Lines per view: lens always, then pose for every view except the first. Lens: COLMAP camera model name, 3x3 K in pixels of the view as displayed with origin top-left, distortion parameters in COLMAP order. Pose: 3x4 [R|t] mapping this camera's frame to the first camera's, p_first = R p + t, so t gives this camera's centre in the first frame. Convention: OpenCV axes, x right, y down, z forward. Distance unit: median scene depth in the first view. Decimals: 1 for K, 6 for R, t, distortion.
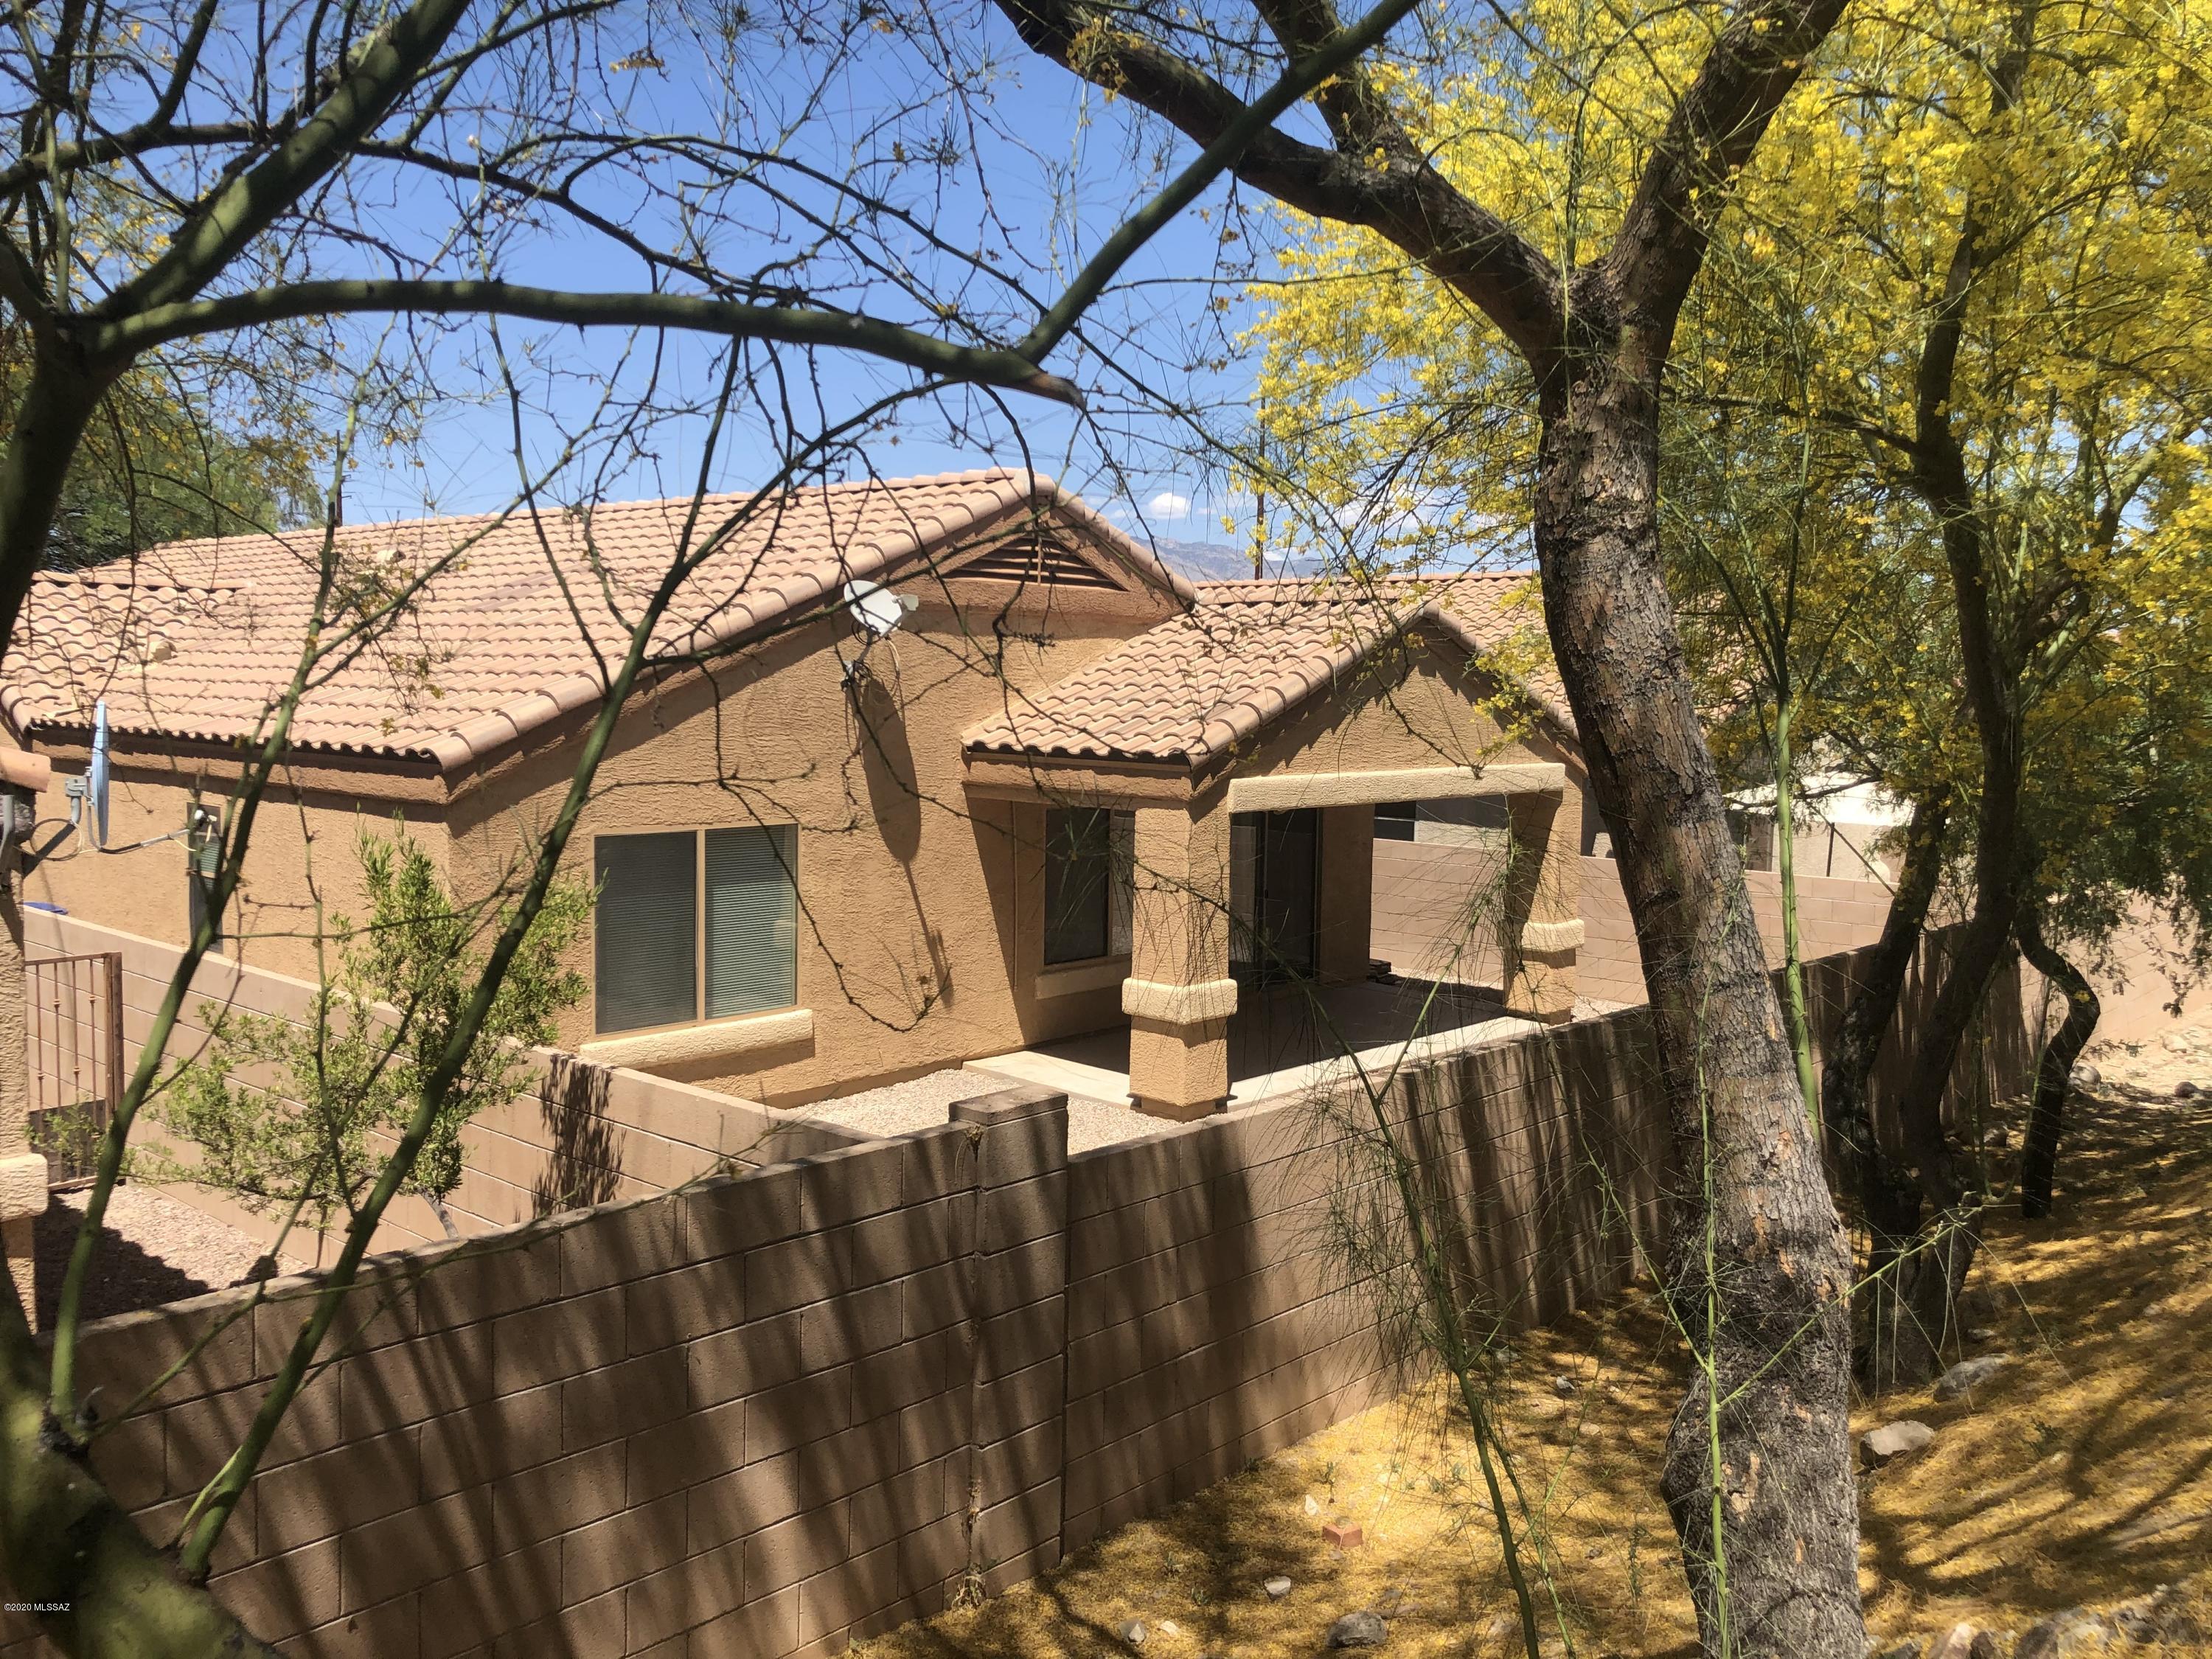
lens RADIAL K [[1807.3, 0, 1089.6], [0, 1807.3, 828.2], [0, 0, 1]] dist [0.051573, -0.003081]
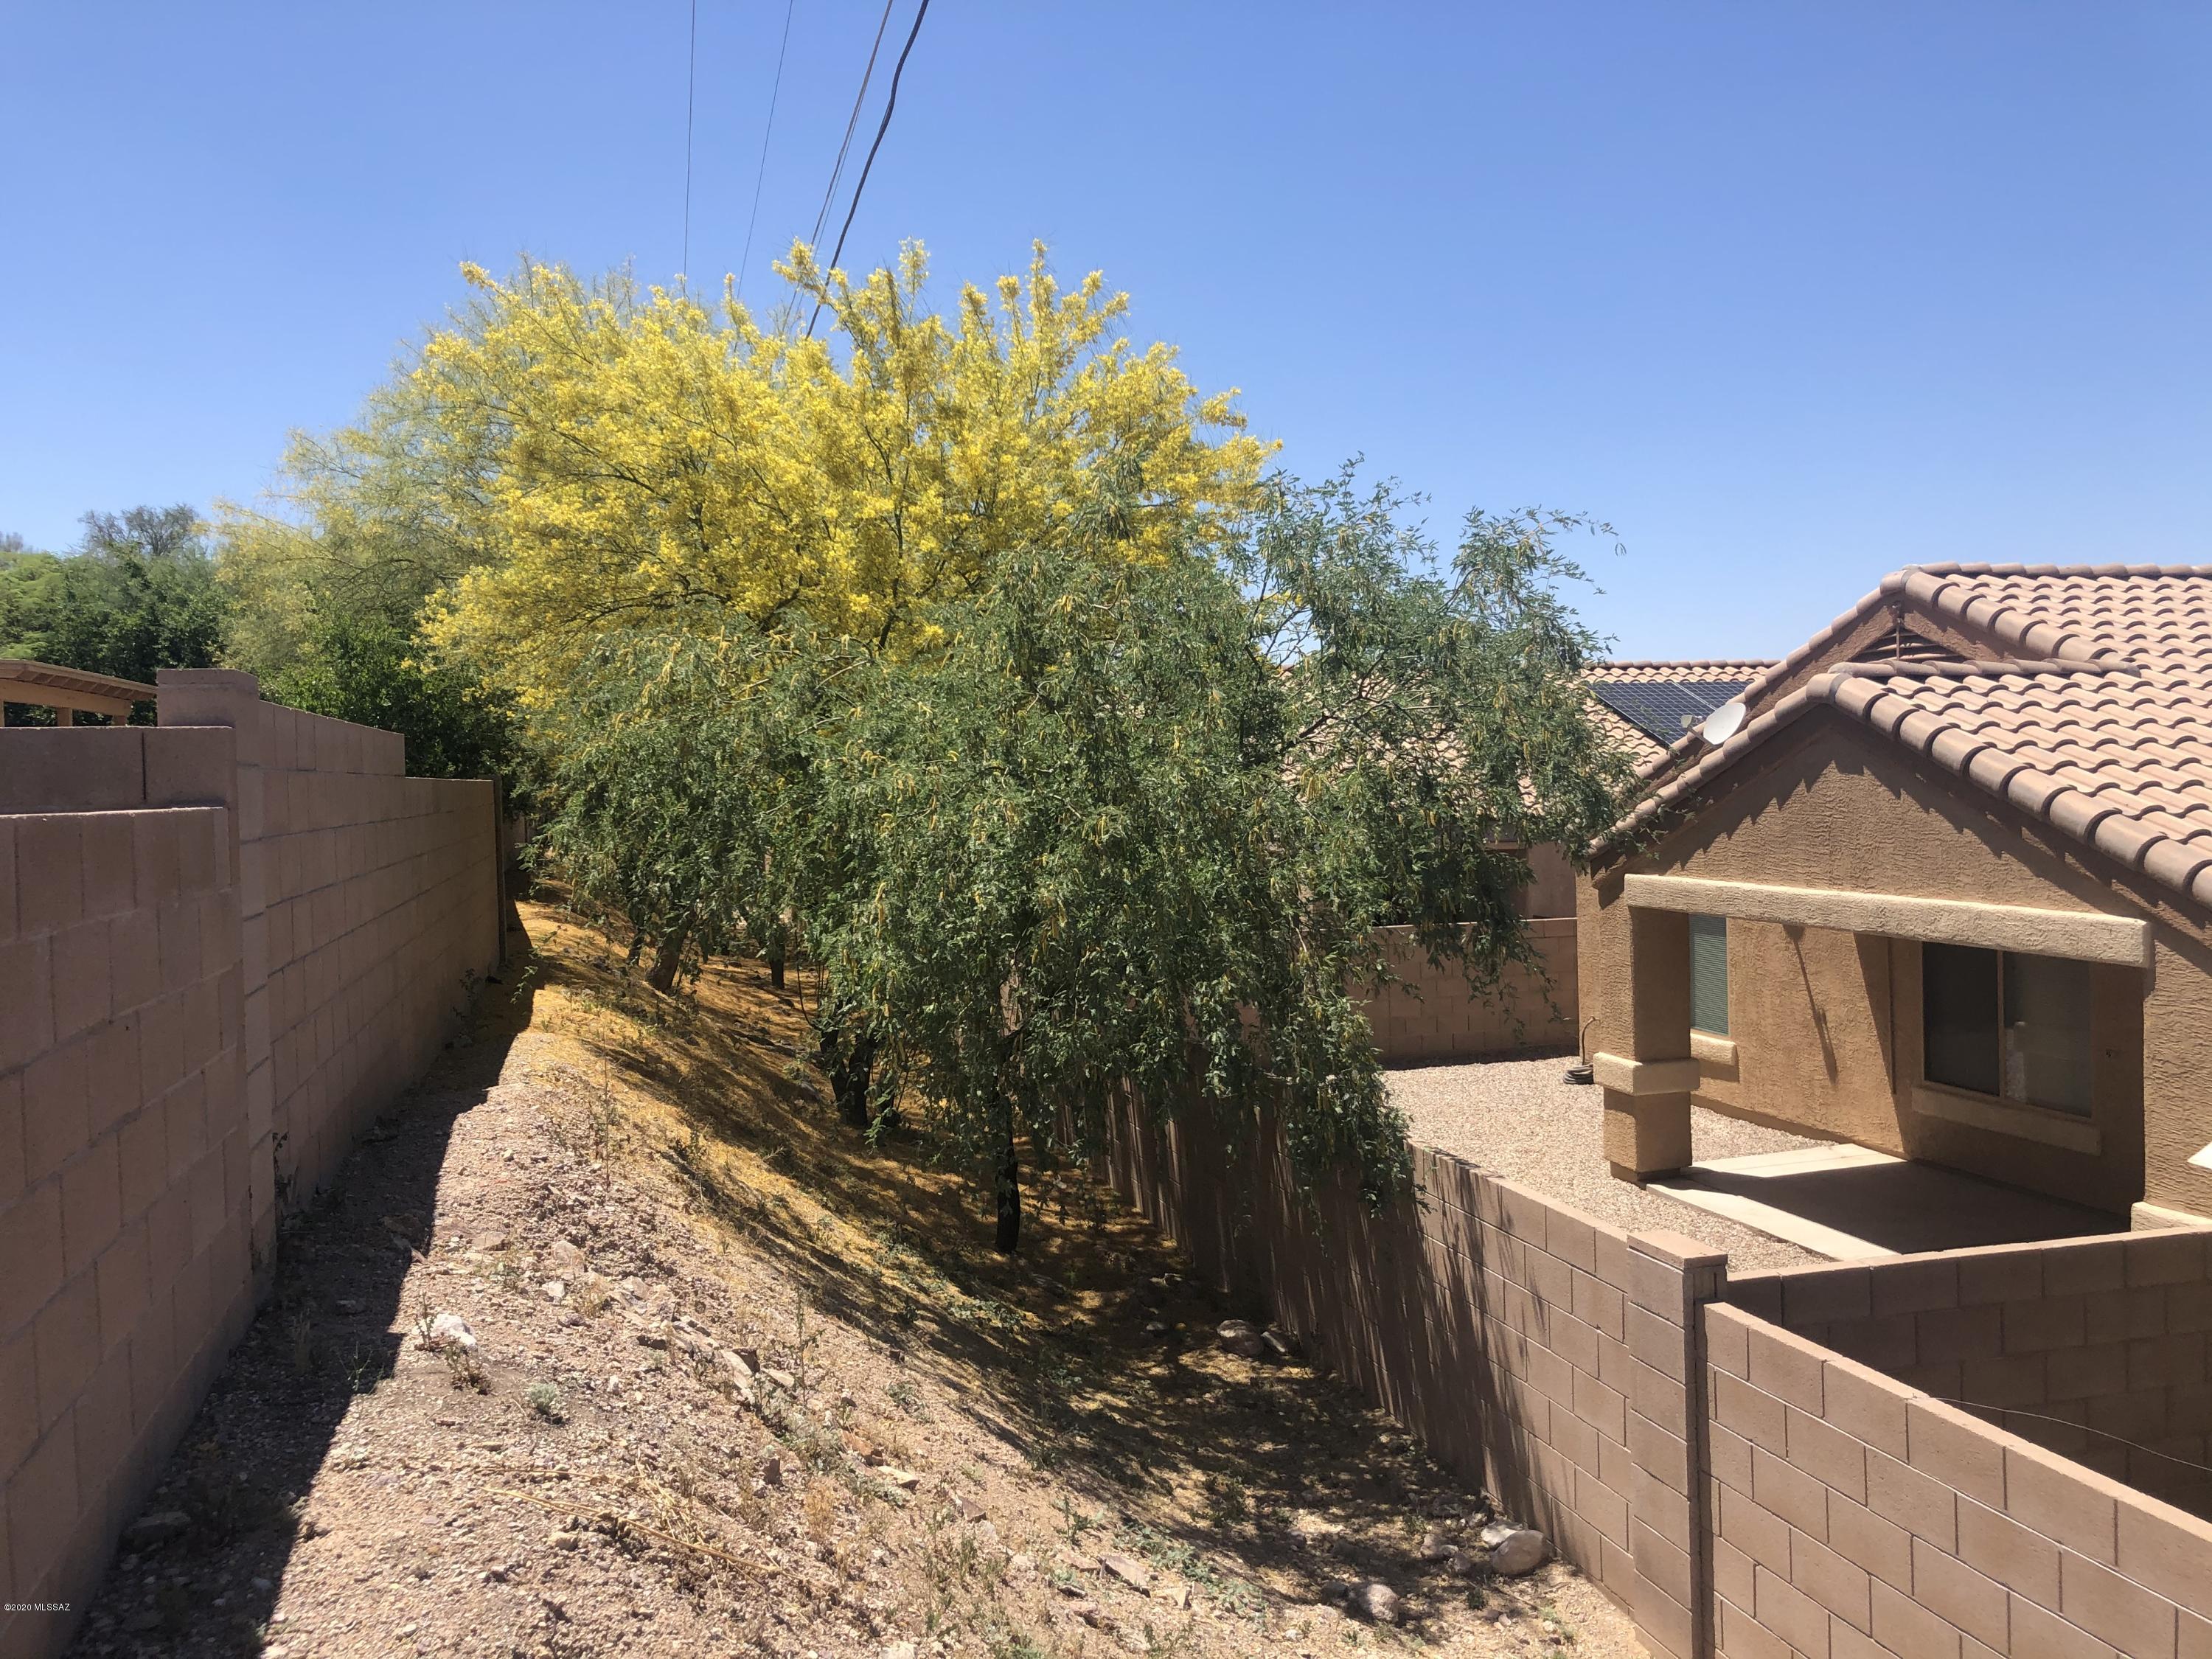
lens RADIAL K [[1816.3, 0, 1110.5], [0, 1816.3, 817.4], [0, 0, 1]] dist [0.012543, -0.011316]
pose [[-0.525540, 0.017712, -0.850584, 1.136576], [-0.056108, 0.996885, 0.055426, -0.101047], [0.848917, 0.076853, -0.522909, 1.269615]]
